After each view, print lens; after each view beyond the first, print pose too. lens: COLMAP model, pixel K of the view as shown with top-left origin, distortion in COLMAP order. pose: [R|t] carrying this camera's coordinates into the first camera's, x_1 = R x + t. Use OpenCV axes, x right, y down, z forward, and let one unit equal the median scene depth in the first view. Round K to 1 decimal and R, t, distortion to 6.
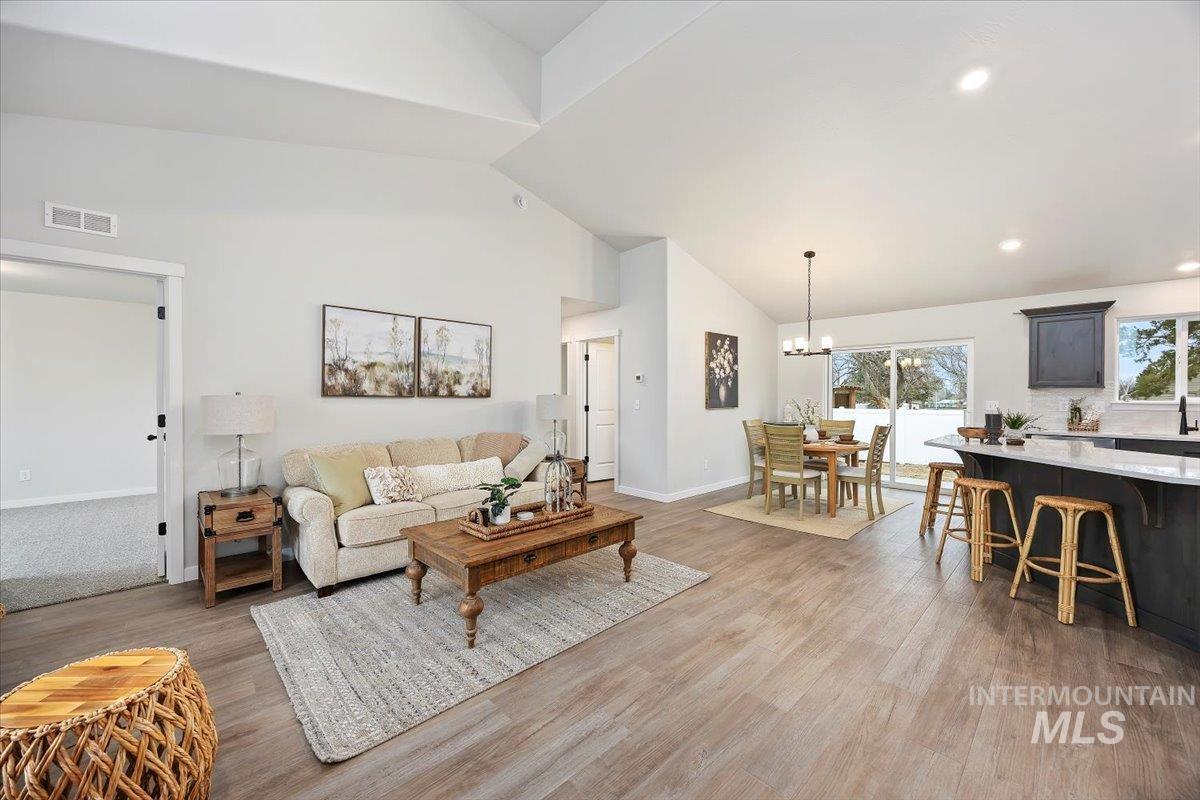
lens RADIAL K [[458.6, 0, 601.0], [0, 458.6, 398.2], [0, 0, 1]] dist [-0.003560, 0.000381]
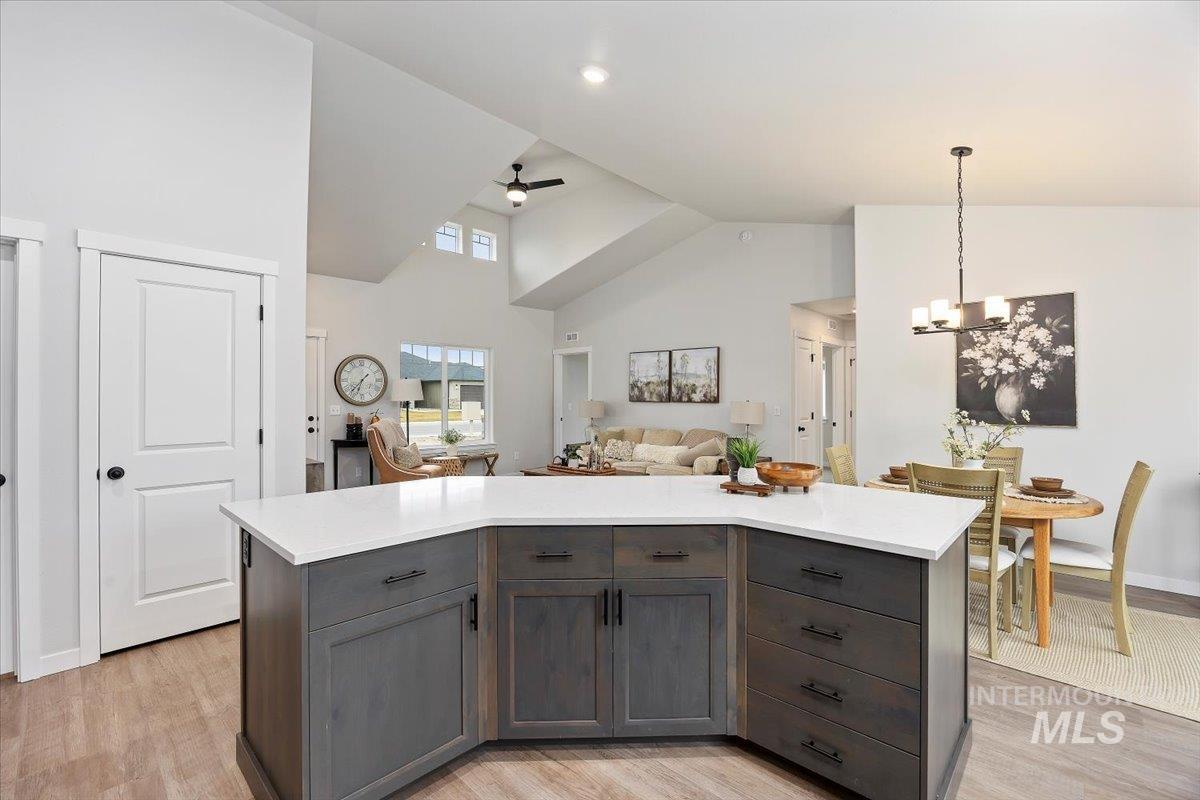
lens RADIAL K [[516.2, 0, 603.2], [0, 516.2, 395.5], [0, 0, 1]] dist [-0.017671, -0.000451]
pose [[0.057143, -0.004885, -0.998354, 1.238088], [-0.006325, 0.999966, -0.005255, -0.013781], [0.998346, 0.006614, 0.057110, 0.634082]]
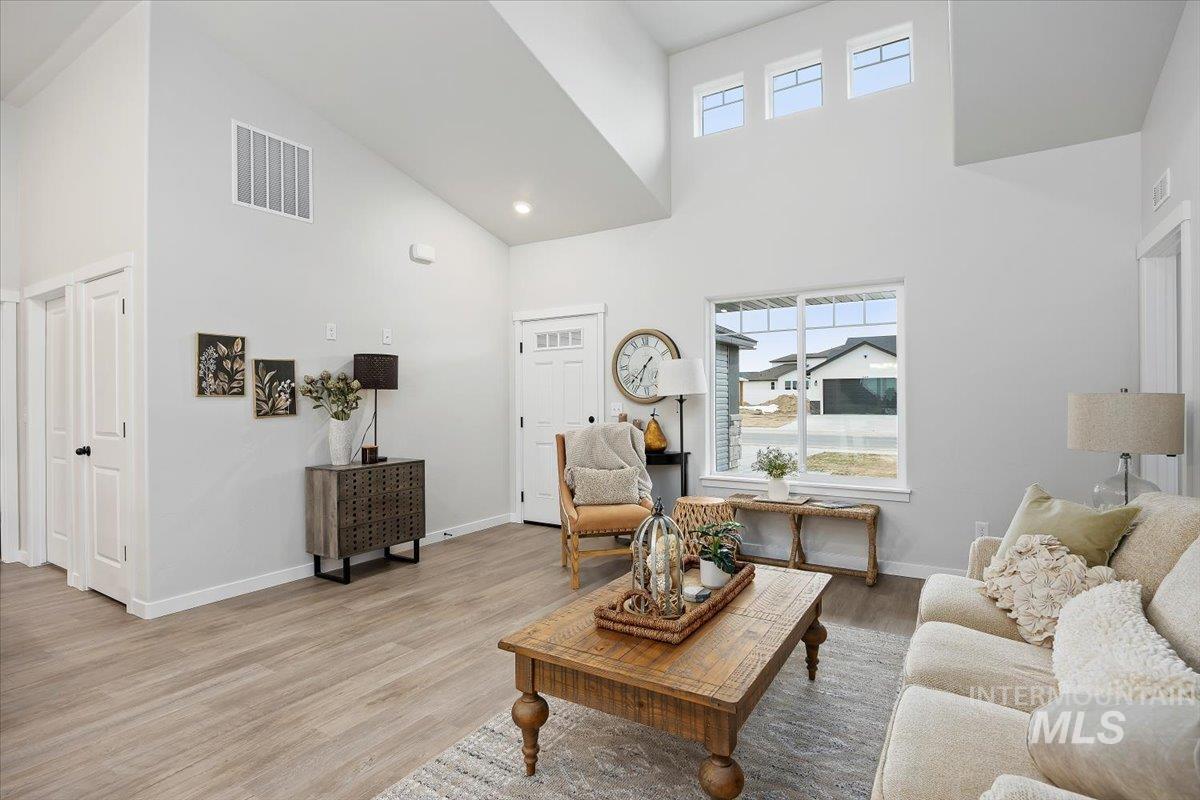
lens RADIAL K [[595.8, 0, 604.6], [0, 595.8, 395.6], [0, 0, 1]] dist [-0.006249, 0.000964]
pose [[-0.969817, 0.002786, -0.243818, 0.095471], [0.002733, 0.999996, 0.000556, -0.004114], [0.243818, -0.000127, -0.969821, 1.145702]]
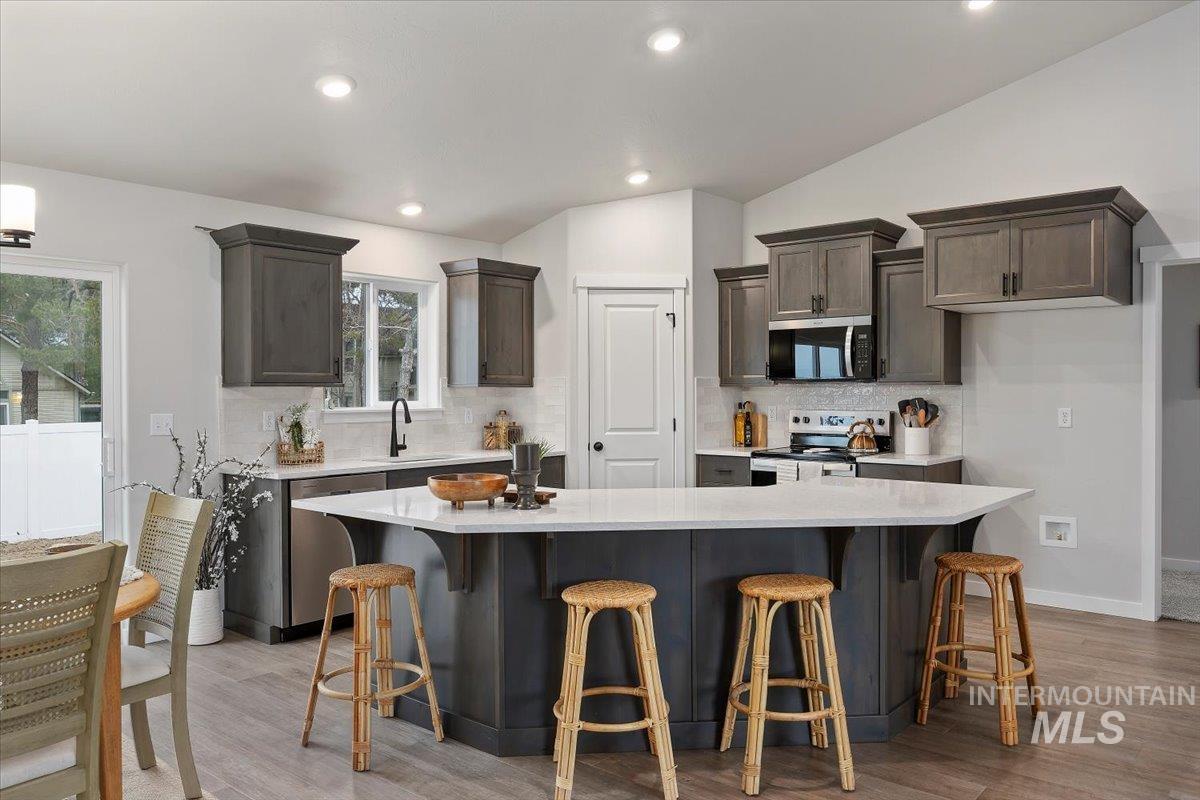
lens RADIAL K [[874.8, 0, 601.8], [0, 874.8, 398.4], [0, 0, 1]] dist [-0.010555, 0.005840]
pose [[-0.103438, -0.010279, 0.994583, -0.041483], [0.009953, 0.999886, 0.011369, -0.017965], [-0.994586, 0.011075, -0.103324, 0.820939]]
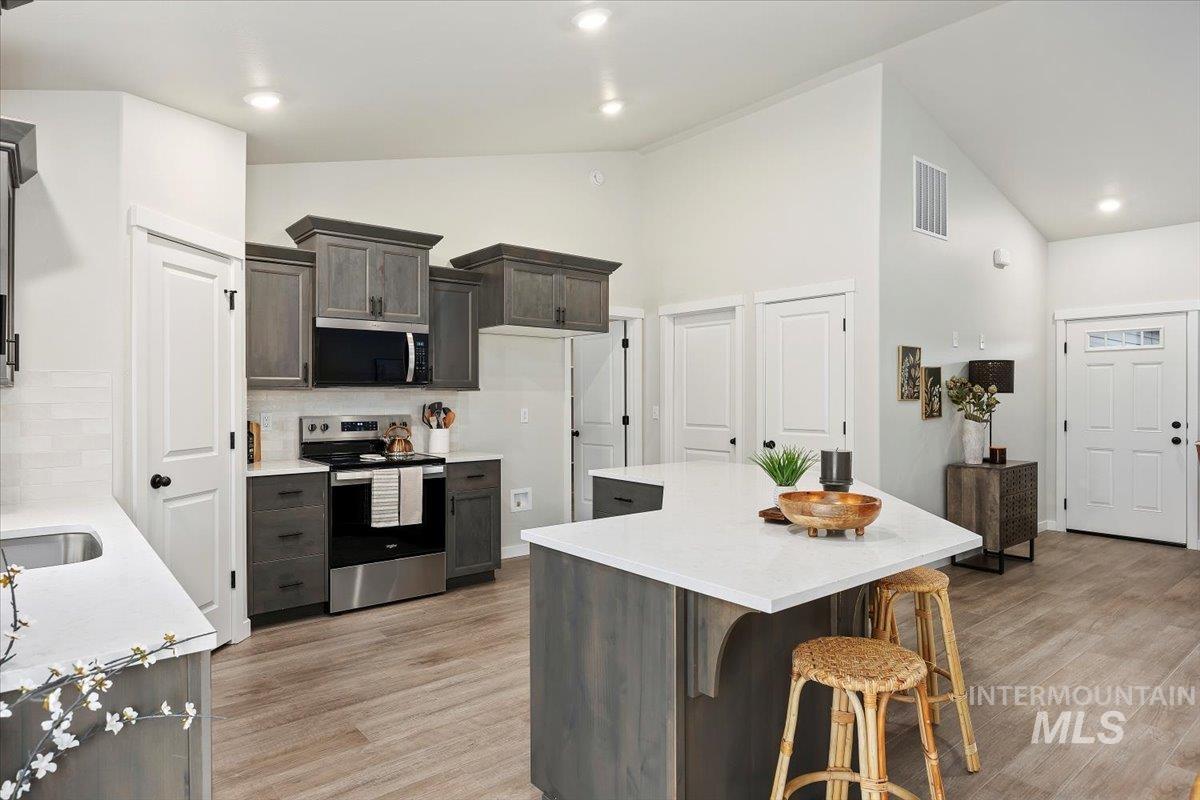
lens RADIAL K [[695.8, 0, 609.0], [0, 695.8, 396.7], [0, 0, 1]] dist [0.002533, -0.002094]
pose [[-0.997876, -0.002055, 0.065114, 0.831266], [-0.001520, 0.999965, 0.008262, -0.018508], [-0.065129, 0.008146, -0.997844, 1.354010]]
